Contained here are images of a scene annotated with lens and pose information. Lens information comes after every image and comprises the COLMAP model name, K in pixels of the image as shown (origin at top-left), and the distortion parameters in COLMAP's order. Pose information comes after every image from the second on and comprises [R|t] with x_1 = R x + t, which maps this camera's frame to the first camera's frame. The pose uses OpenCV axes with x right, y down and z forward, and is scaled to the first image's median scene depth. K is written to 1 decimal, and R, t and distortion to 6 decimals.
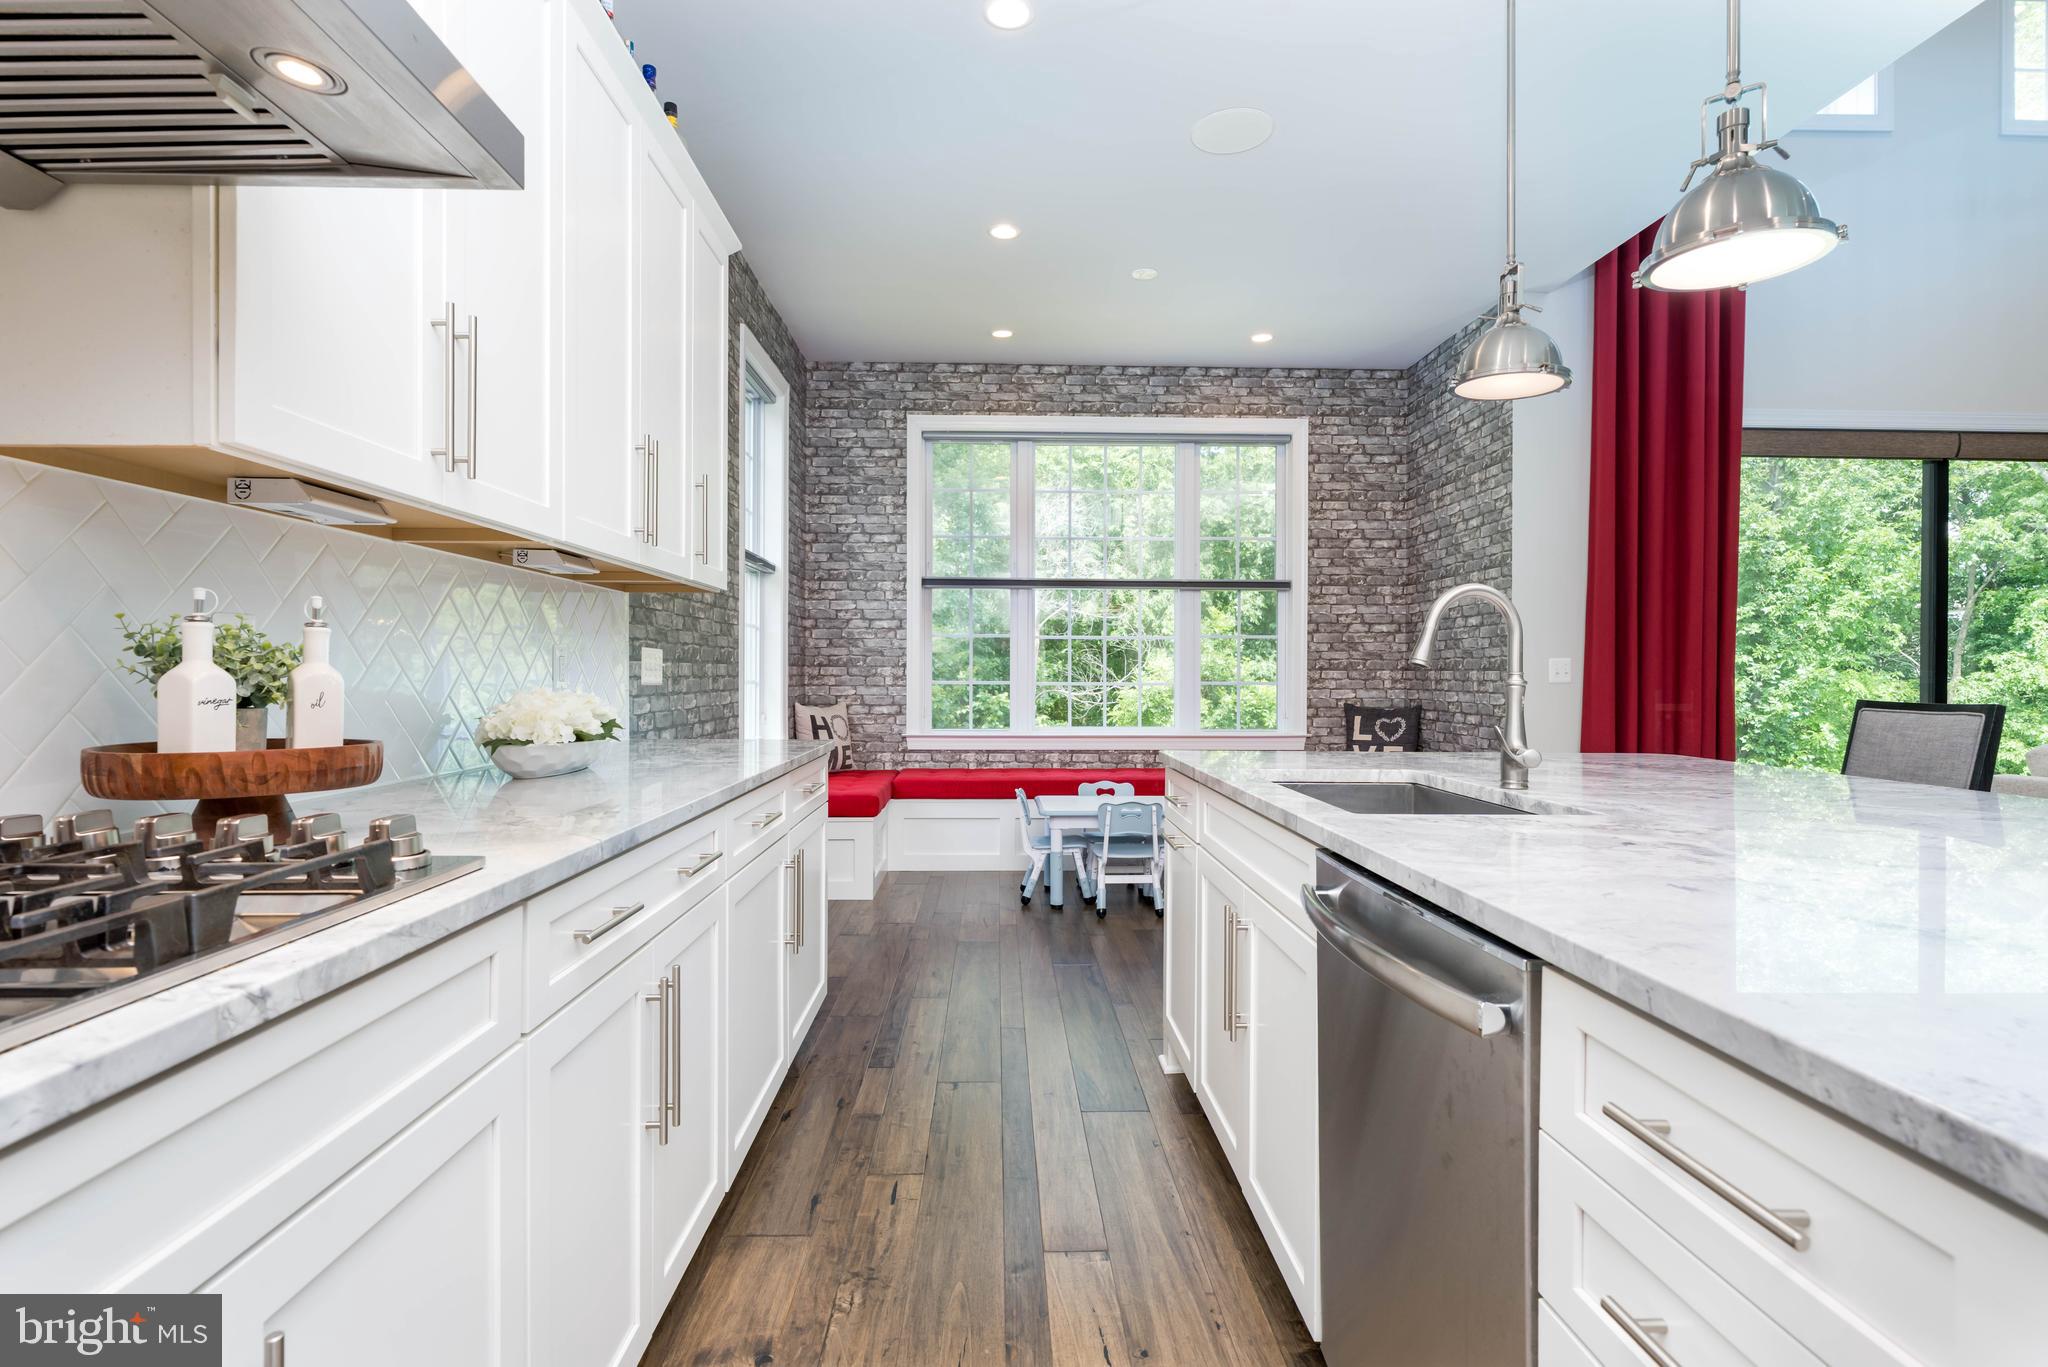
lens RADIAL K [[1002.1, 0, 1023.4], [0, 1002.1, 679.5], [0, 0, 1]] dist [-0.001318, -0.001135]
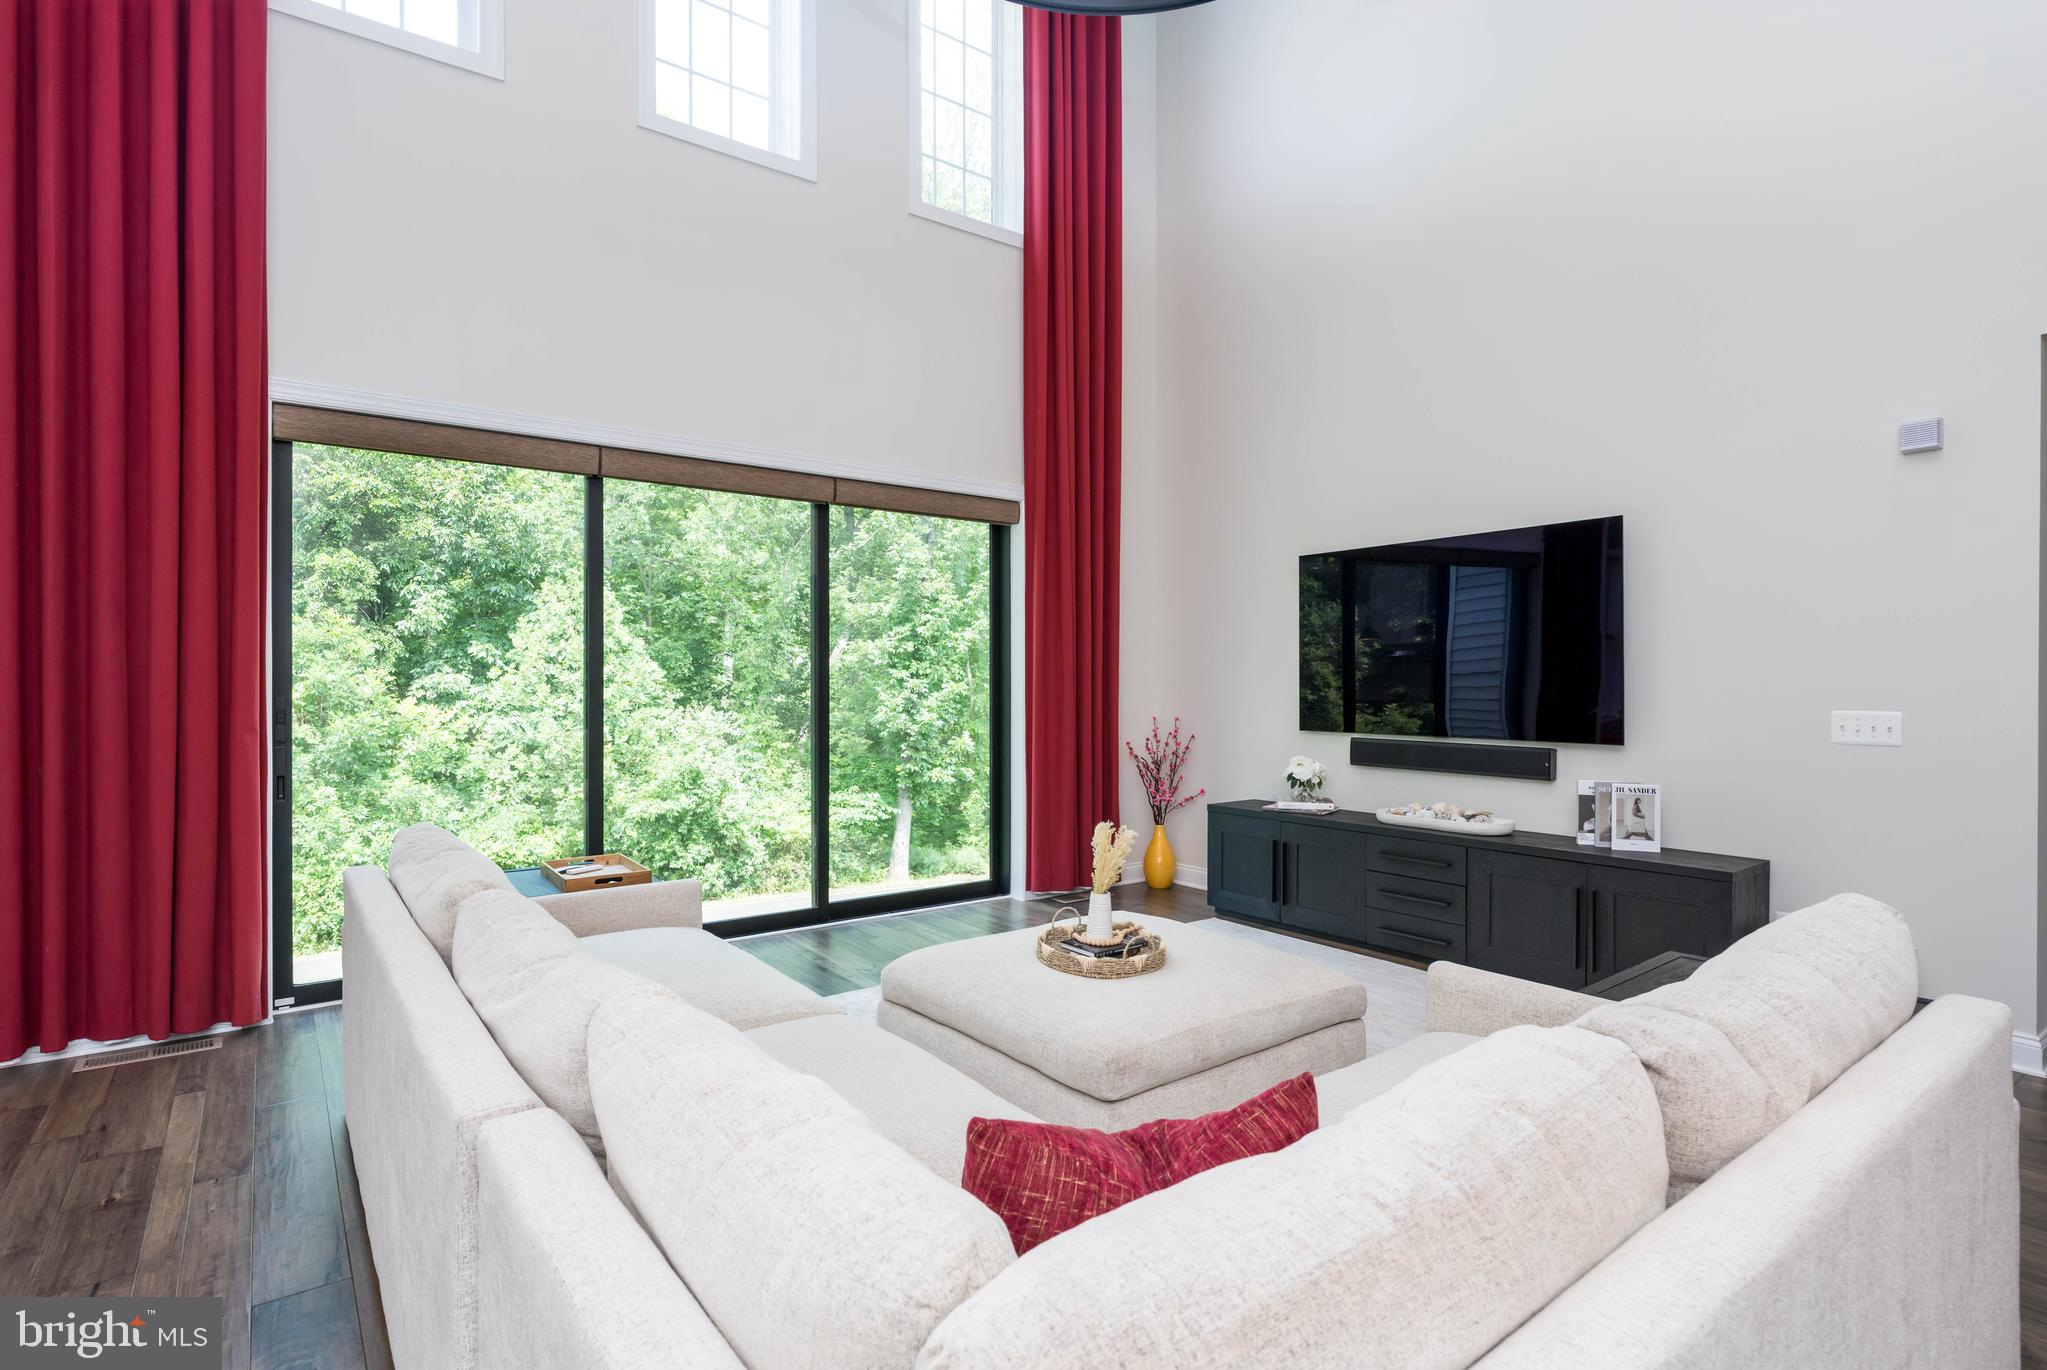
lens RADIAL K [[1010.6, 0, 1017.4], [0, 1010.6, 691.2], [0, 0, 1]] dist [-0.005036, -0.000038]
pose [[0.821199, -0.010036, 0.570554, 2.414184], [0.007237, 0.999948, 0.007173, -0.108119], [-0.570596, -0.001761, 0.821229, 0.166847]]
